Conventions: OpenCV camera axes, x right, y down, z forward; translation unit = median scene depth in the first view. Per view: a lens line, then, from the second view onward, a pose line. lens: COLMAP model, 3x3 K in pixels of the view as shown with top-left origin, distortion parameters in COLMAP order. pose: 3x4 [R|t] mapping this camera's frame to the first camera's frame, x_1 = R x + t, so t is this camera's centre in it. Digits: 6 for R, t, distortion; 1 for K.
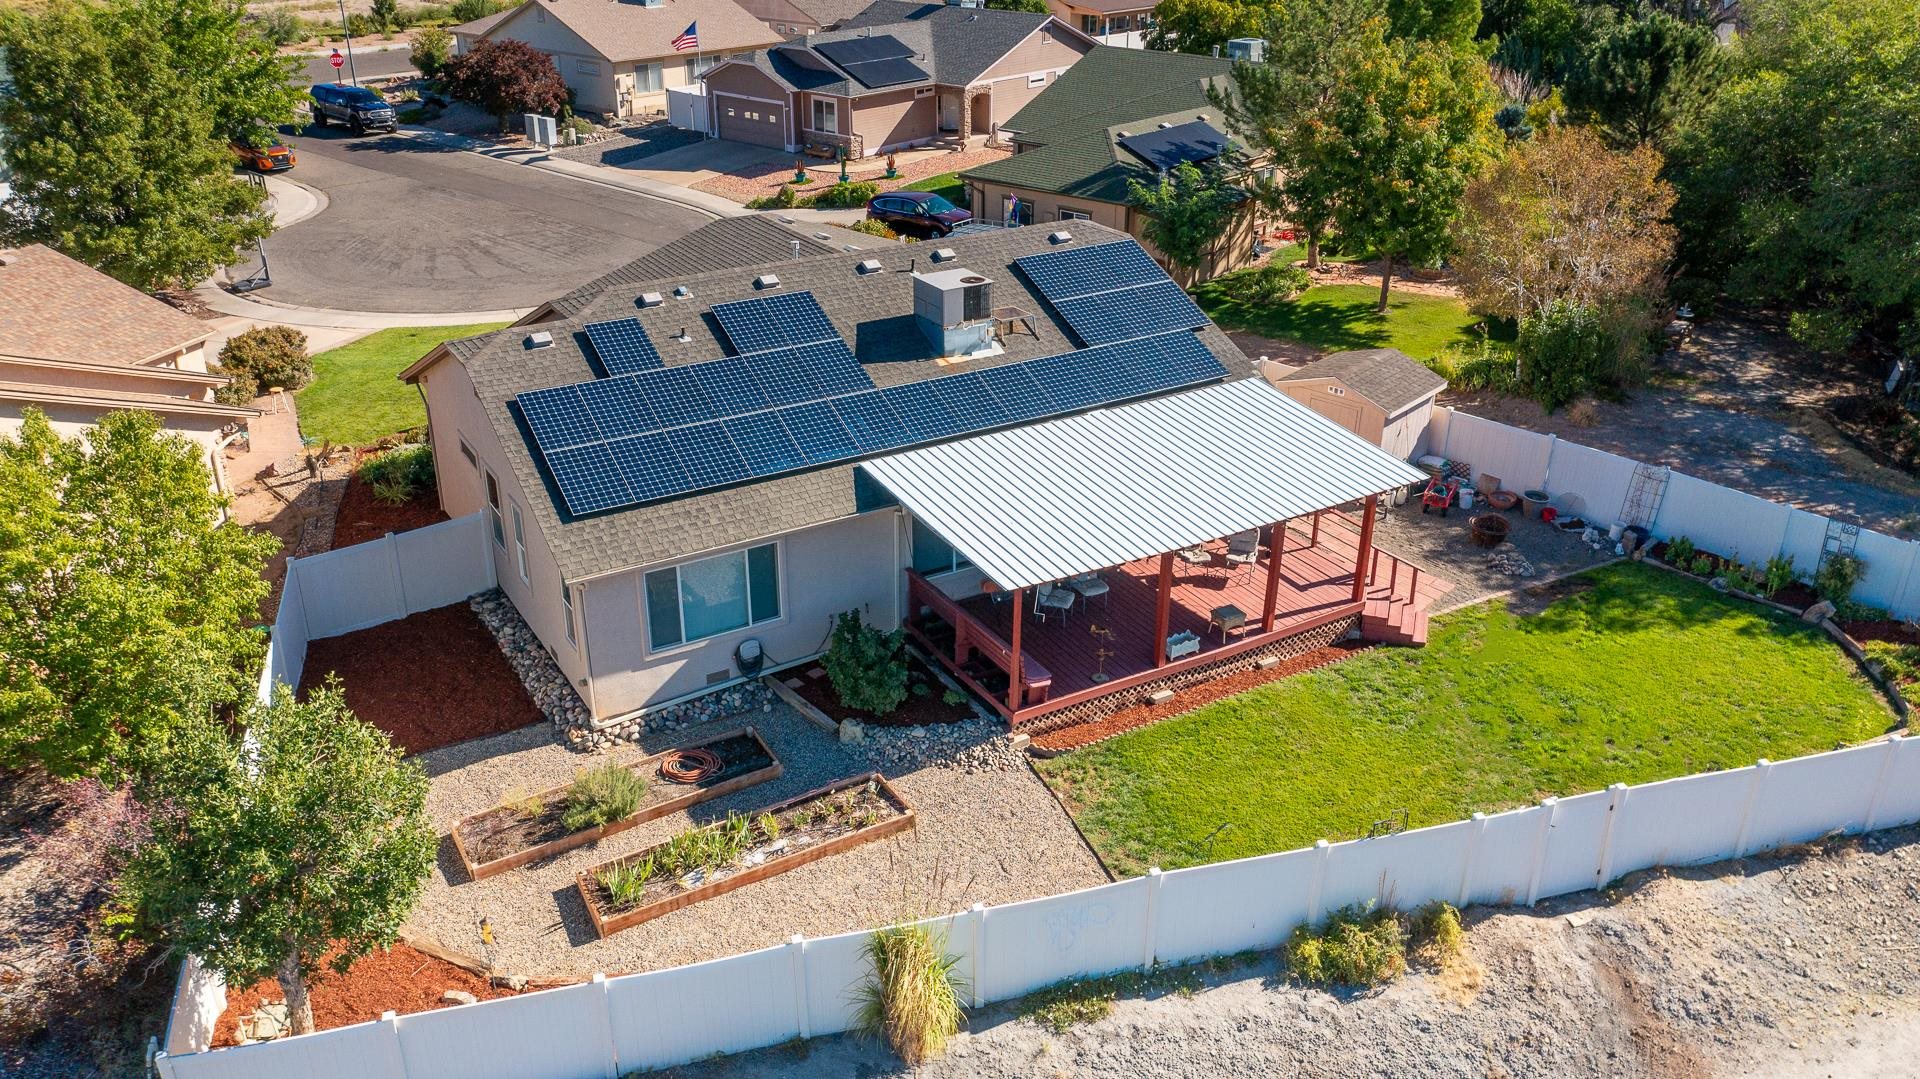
lens RADIAL K [[1517.1, 0, 958.4], [0, 1517.1, 536.9], [0, 0, 1]] dist [-0.013772, -0.003233]
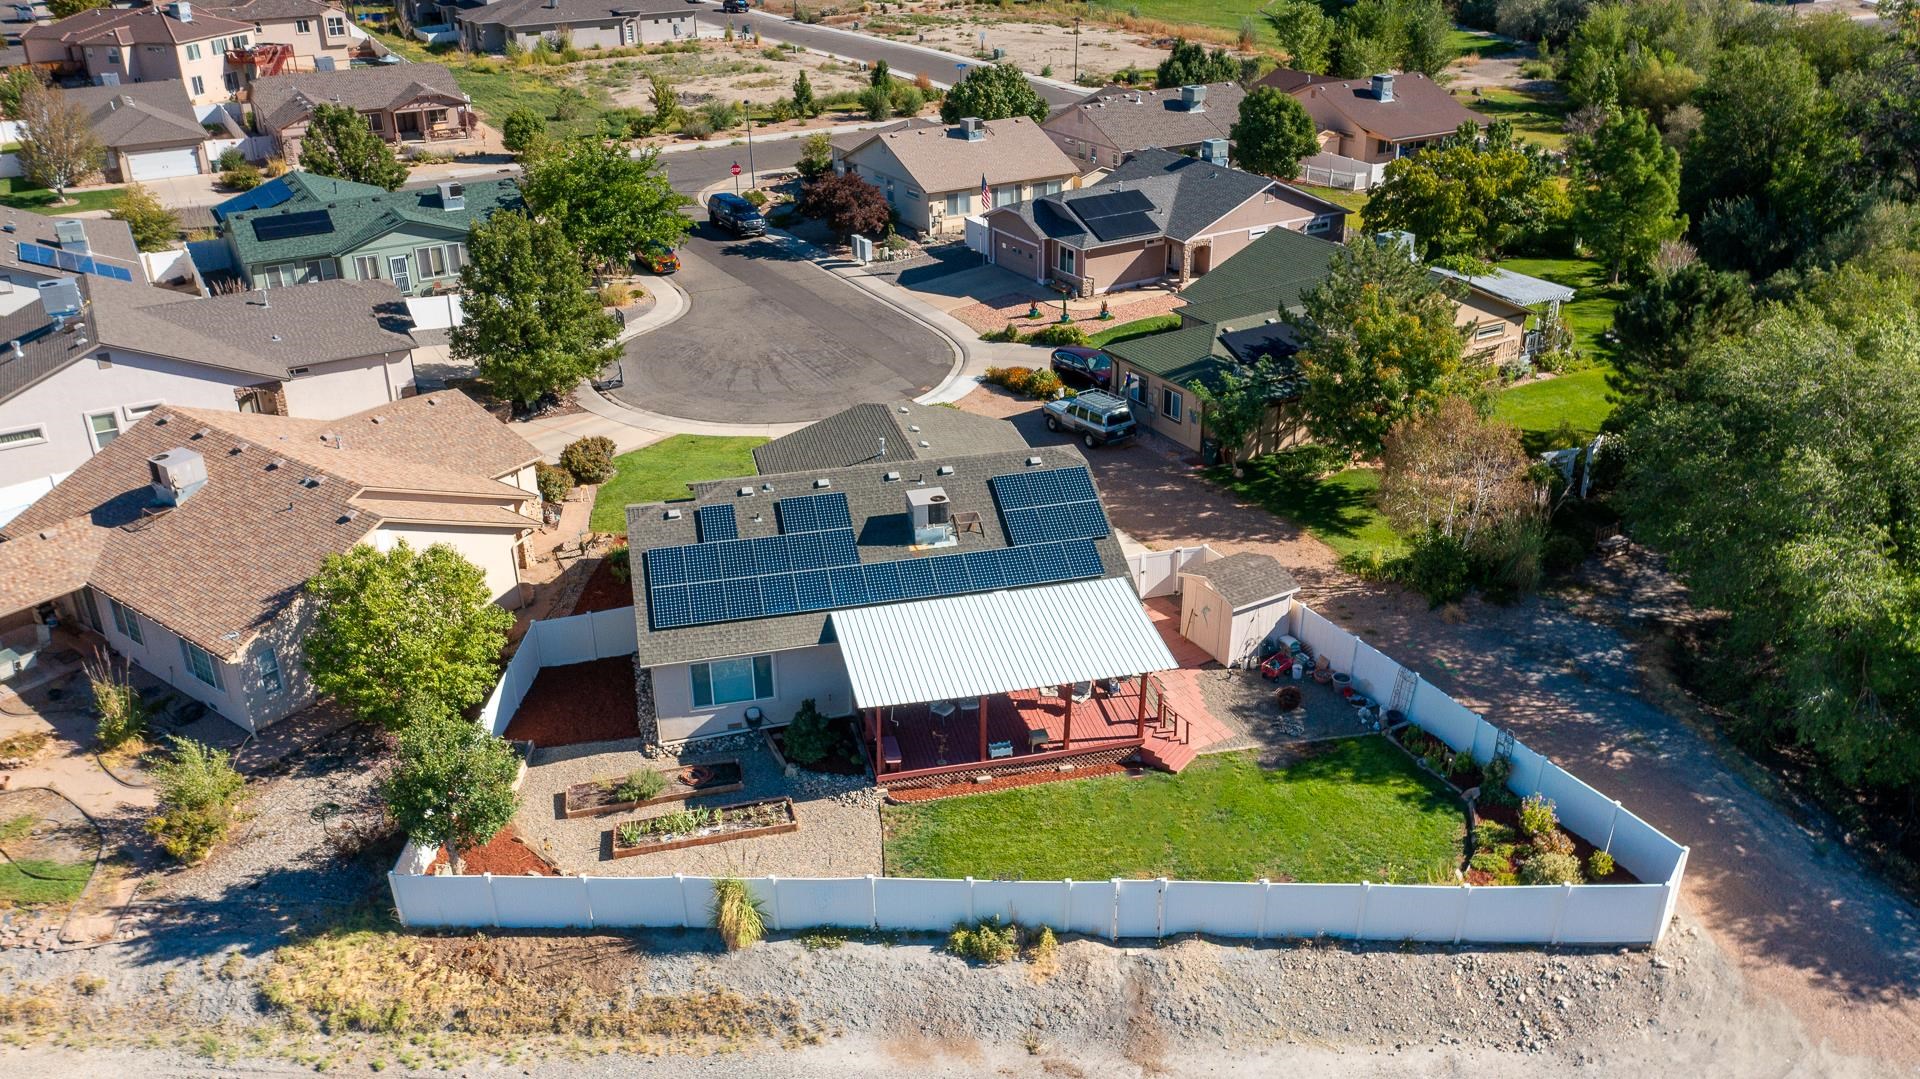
lens RADIAL K [[1517.1, 0, 963.5], [0, 1517.1, 544.8], [0, 0, 1]] dist [-0.013772, -0.003233]
pose [[0.952496, 0.120913, -0.279521, 0.488544], [-0.116244, 0.992663, 0.033285, -0.178941], [0.281494, 0.000789, 0.959563, -0.523018]]
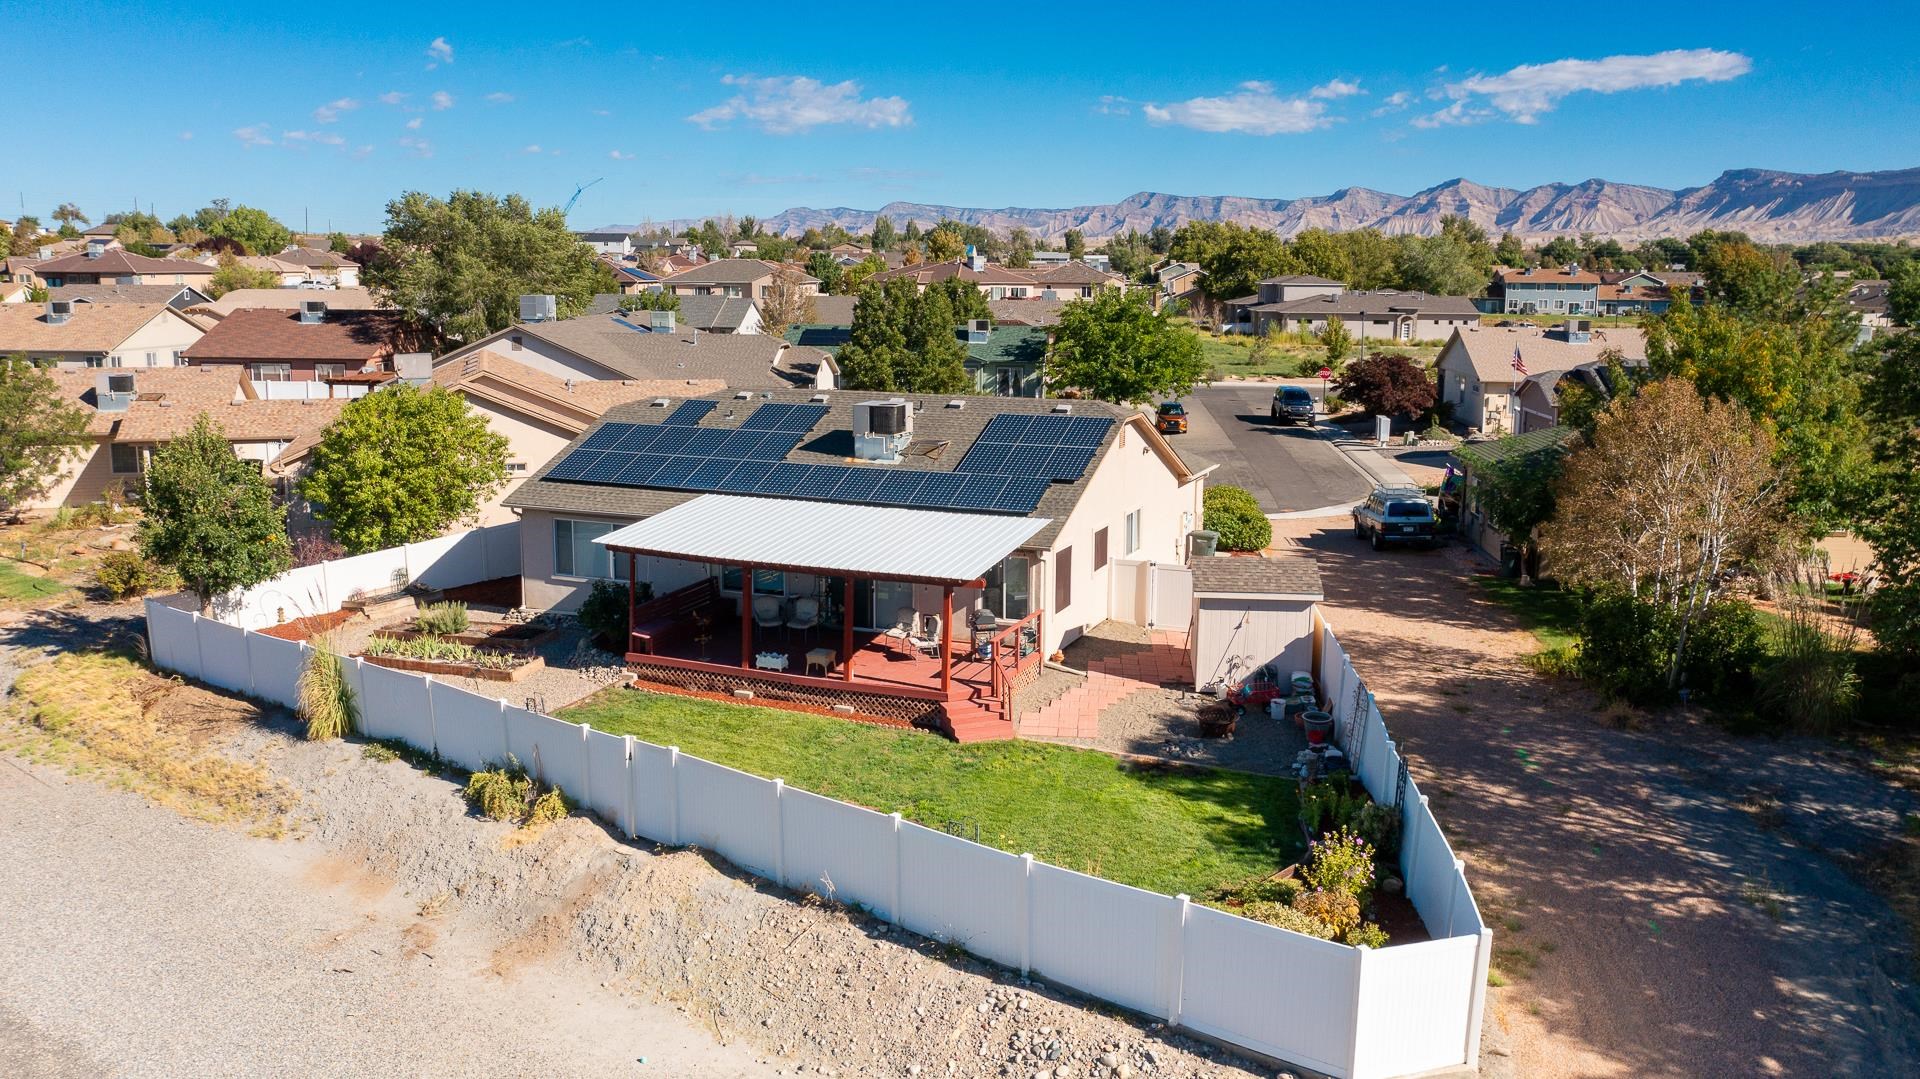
lens RADIAL K [[1517.1, 0, 962.0], [0, 1517.1, 529.8], [0, 0, 1]] dist [-0.013772, -0.003233]
pose [[0.591518, 0.139244, -0.794177, 1.103189], [-0.342909, 0.934903, -0.091487, 0.028225], [0.729740, 0.326447, 0.600760, 0.299812]]
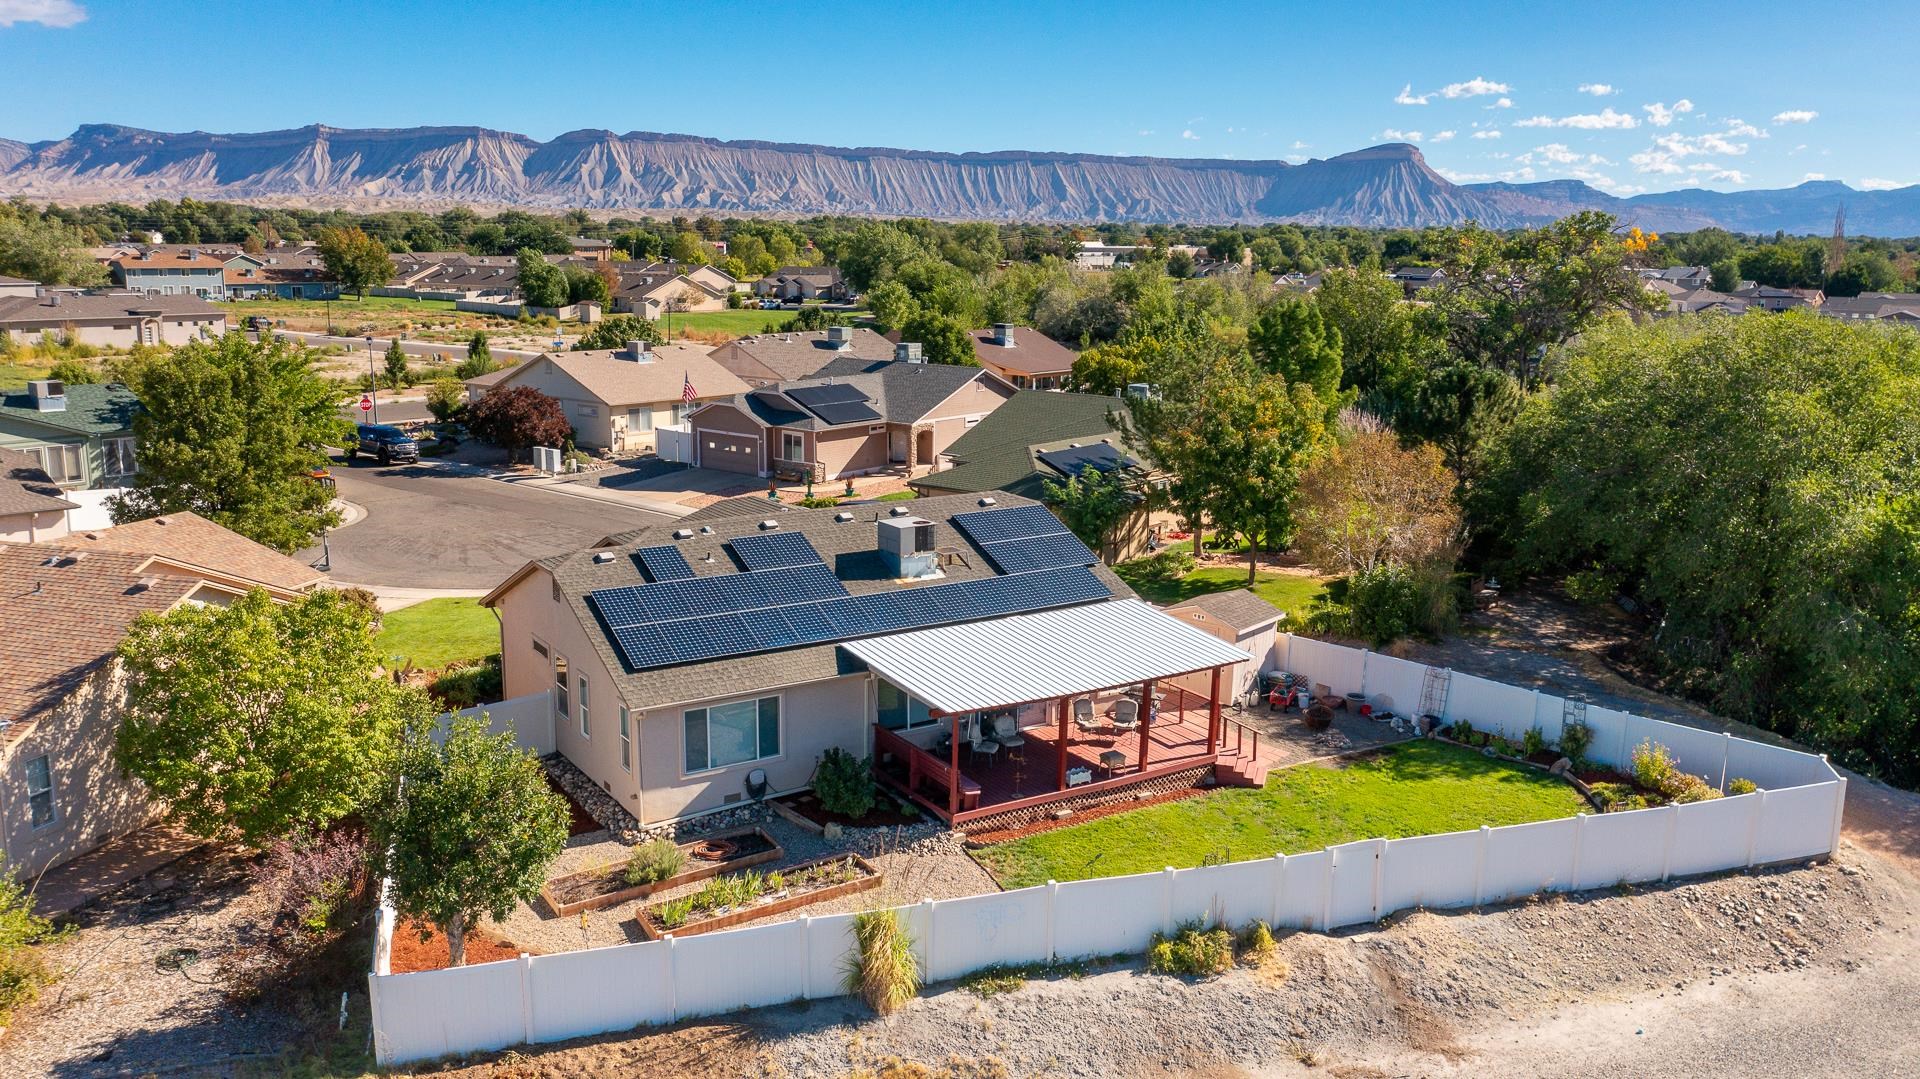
lens RADIAL K [[1517.1, 0, 959.5], [0, 1517.1, 537.1], [0, 0, 1]] dist [-0.013772, -0.003233]
pose [[0.999264, 0.001314, 0.038339, -0.008891], [0.007775, 0.971738, -0.235932, 0.165019], [-0.037566, 0.236057, 0.971013, -0.320588]]
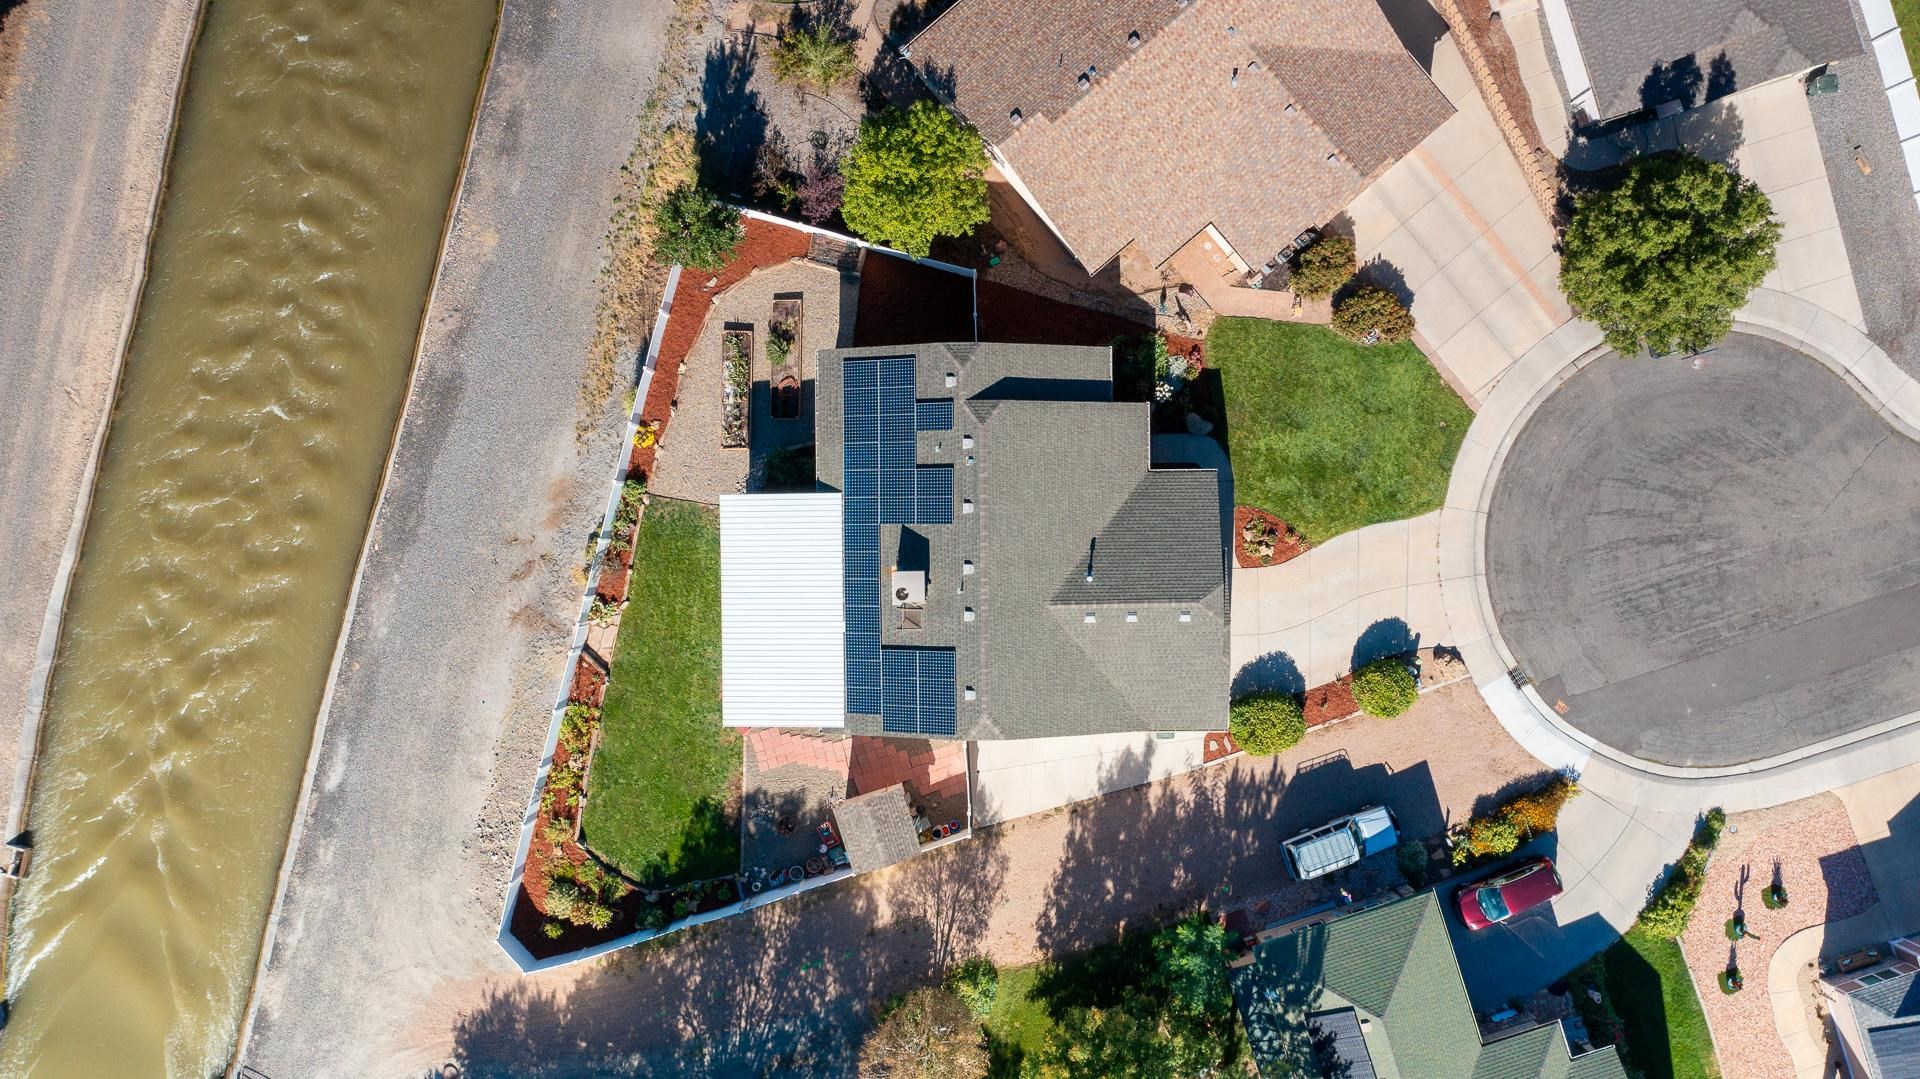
lens RADIAL K [[1517.1, 0, 936.4], [0, 1517.1, 501.3], [0, 0, 1]] dist [-0.013772, -0.003233]
pose [[-0.507852, 0.861412, 0.007492, -0.129184], [-0.335354, -0.205706, 0.919360, -1.949790], [0.793488, 0.464387, 0.393346, 0.219323]]
